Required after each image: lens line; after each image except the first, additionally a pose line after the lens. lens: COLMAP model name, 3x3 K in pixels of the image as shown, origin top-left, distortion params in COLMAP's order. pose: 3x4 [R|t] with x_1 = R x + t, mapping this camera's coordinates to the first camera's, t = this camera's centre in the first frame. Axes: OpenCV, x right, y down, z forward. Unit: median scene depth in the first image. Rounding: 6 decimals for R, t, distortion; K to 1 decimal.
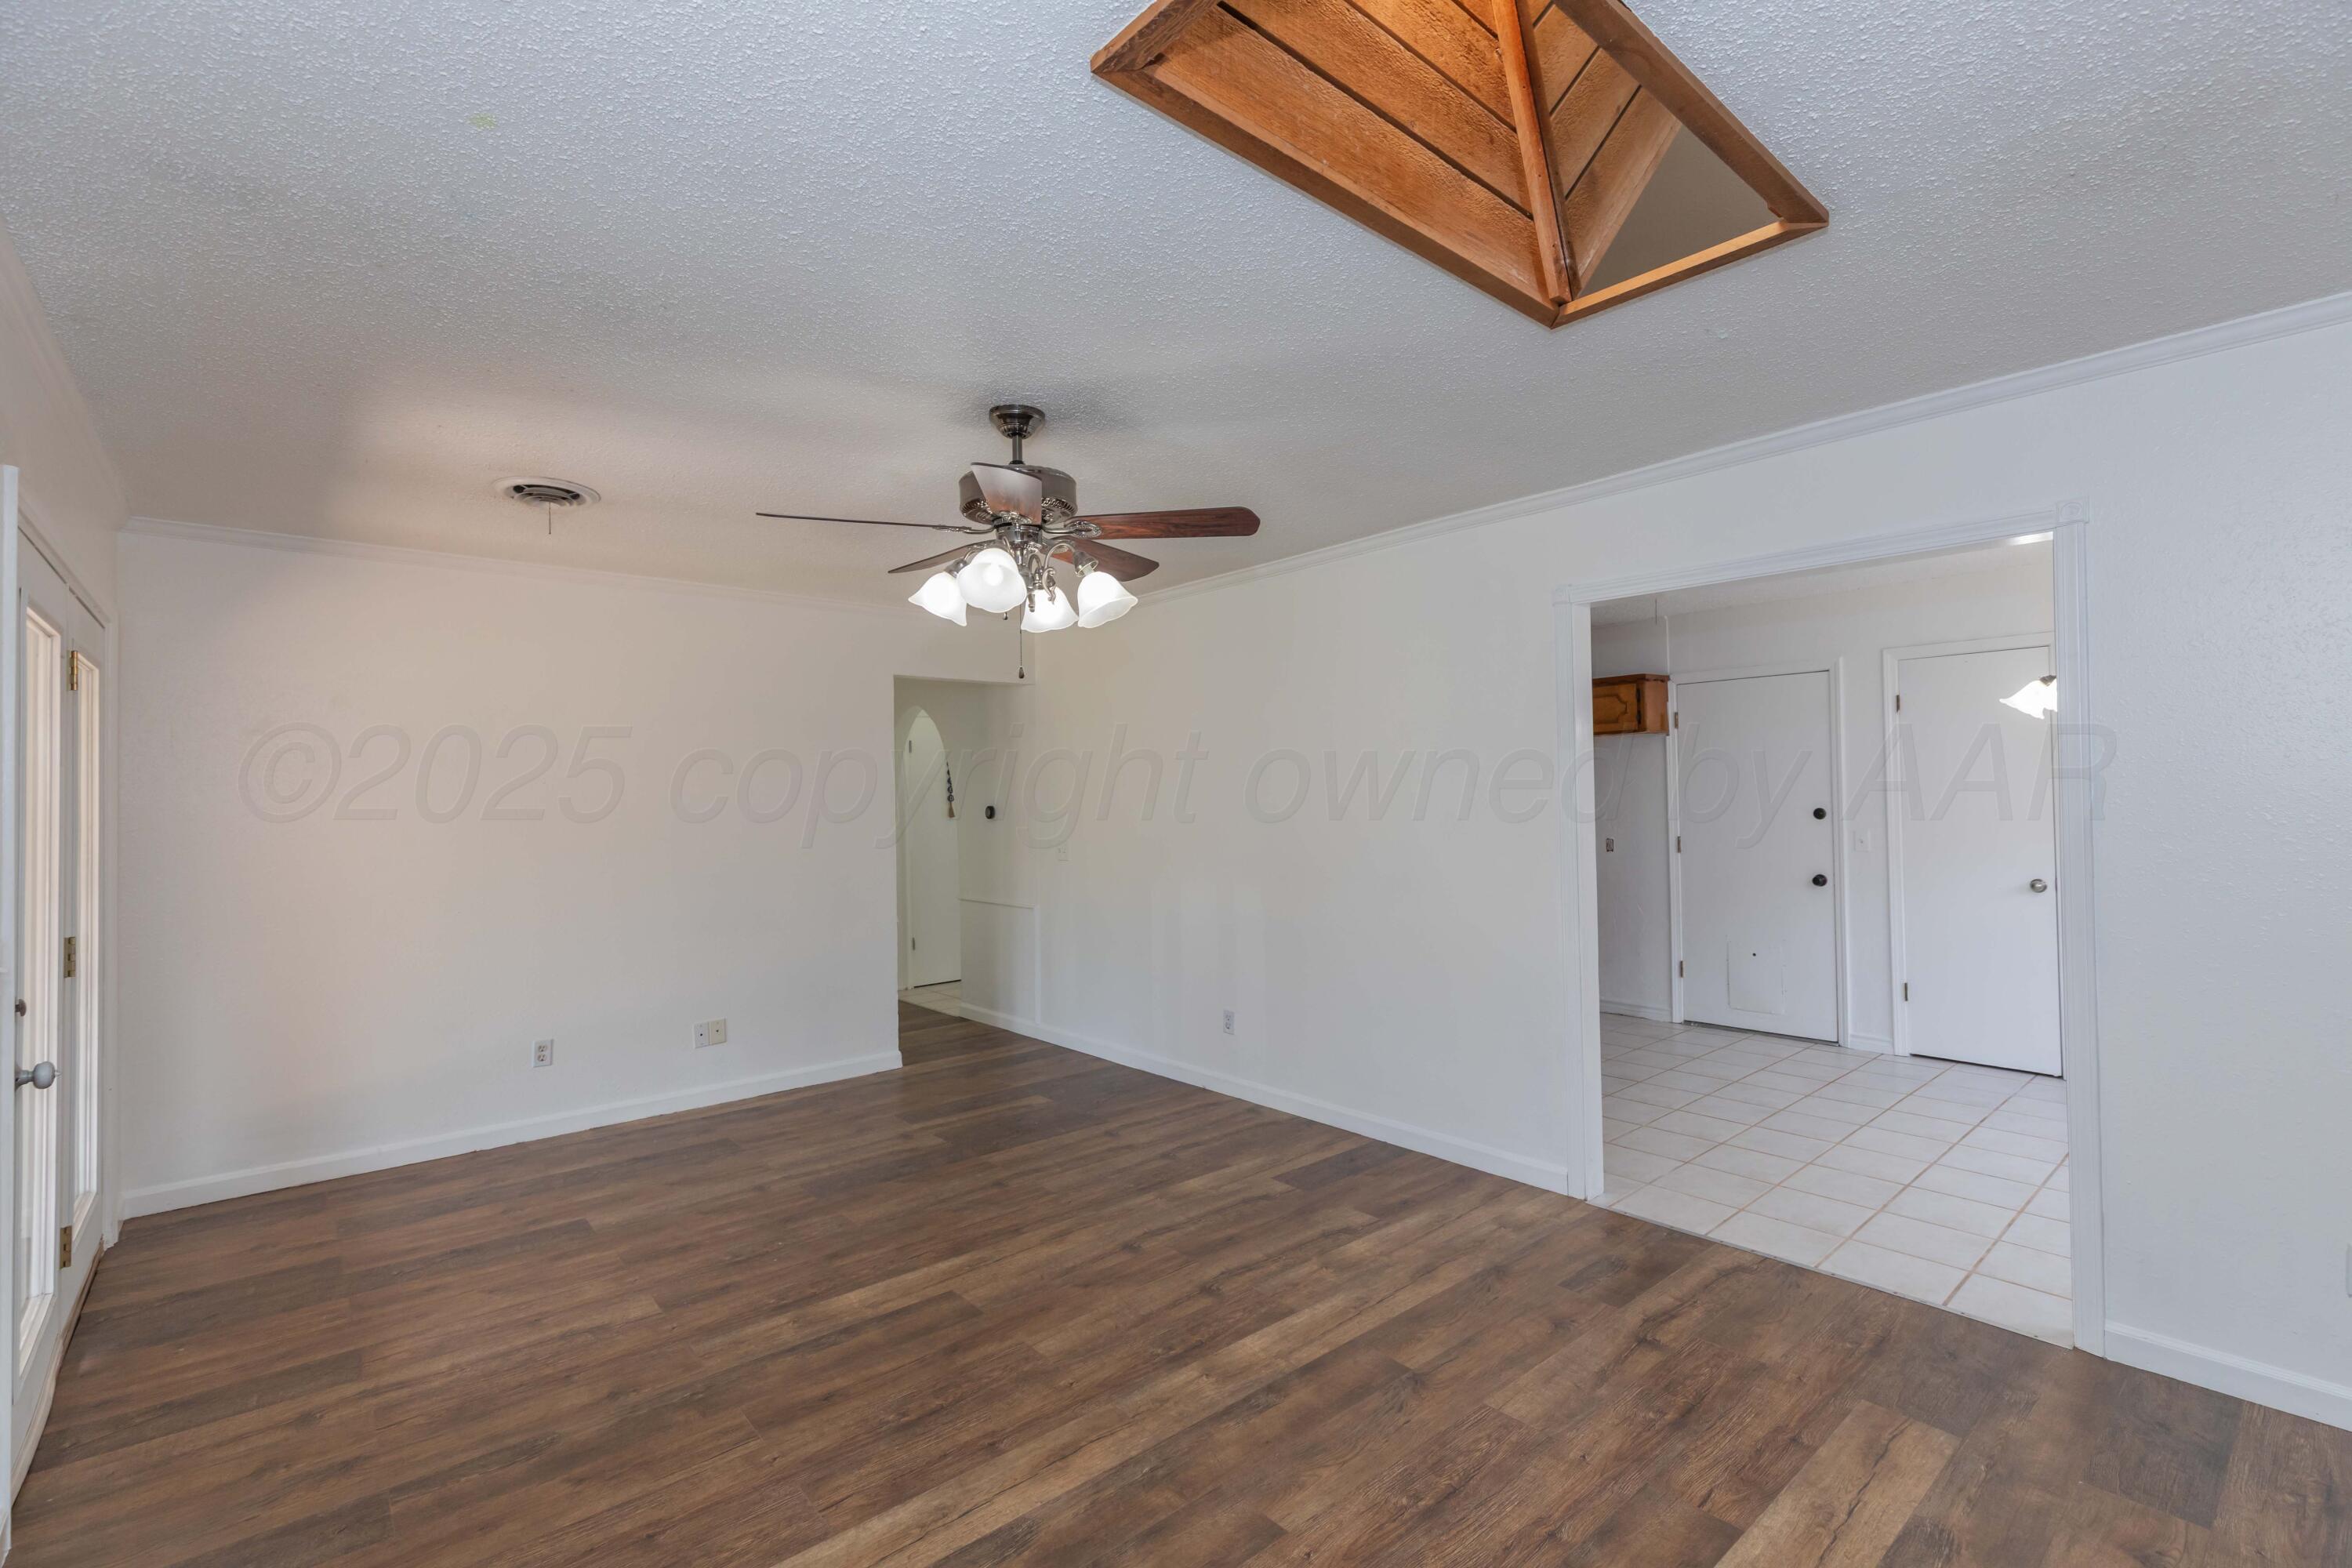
lens RADIAL K [[1046.8, 0, 1186.8], [0, 1046.8, 778.9], [0, 0, 1]] dist [0.003463, -0.000455]
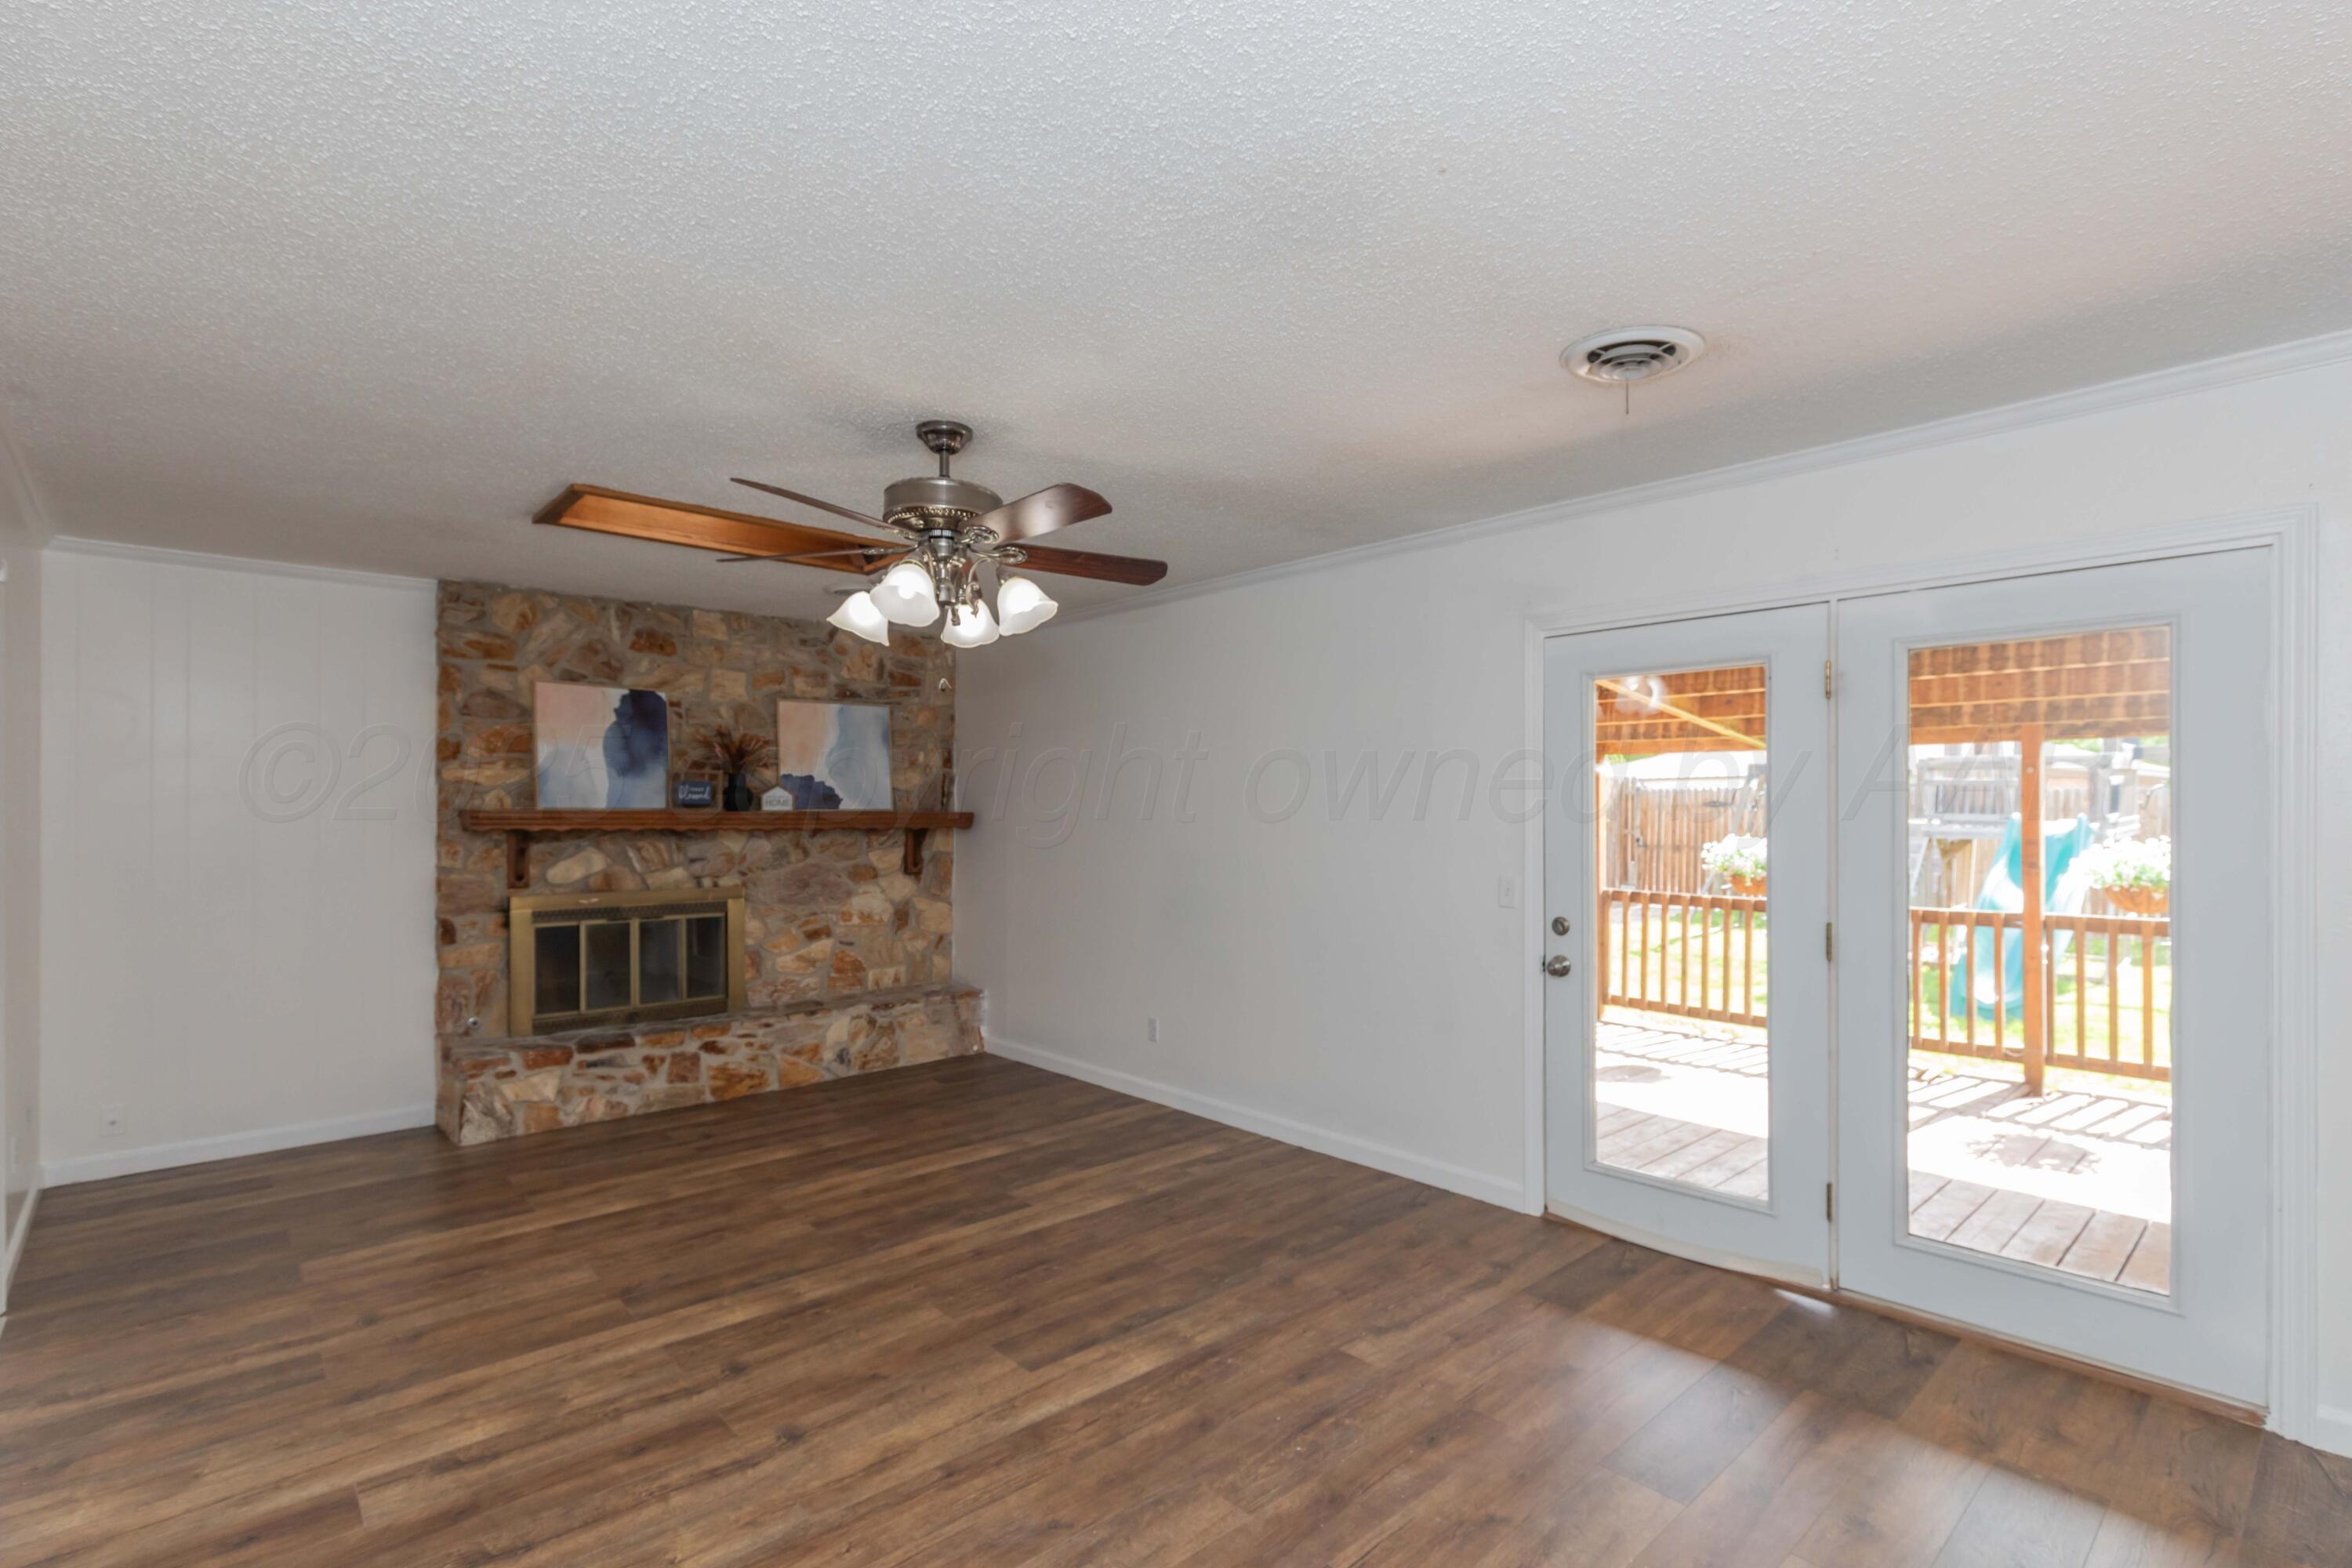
lens RADIAL K [[1100.8, 0, 1195.7], [0, 1100.8, 811.6], [0, 0, 1]] dist [-0.000979, -0.000618]
pose [[-0.999454, 0.016806, -0.028440, -0.329854], [0.017189, 0.999764, -0.013271, 0.038276], [0.028211, -0.013753, -0.999507, 1.848569]]
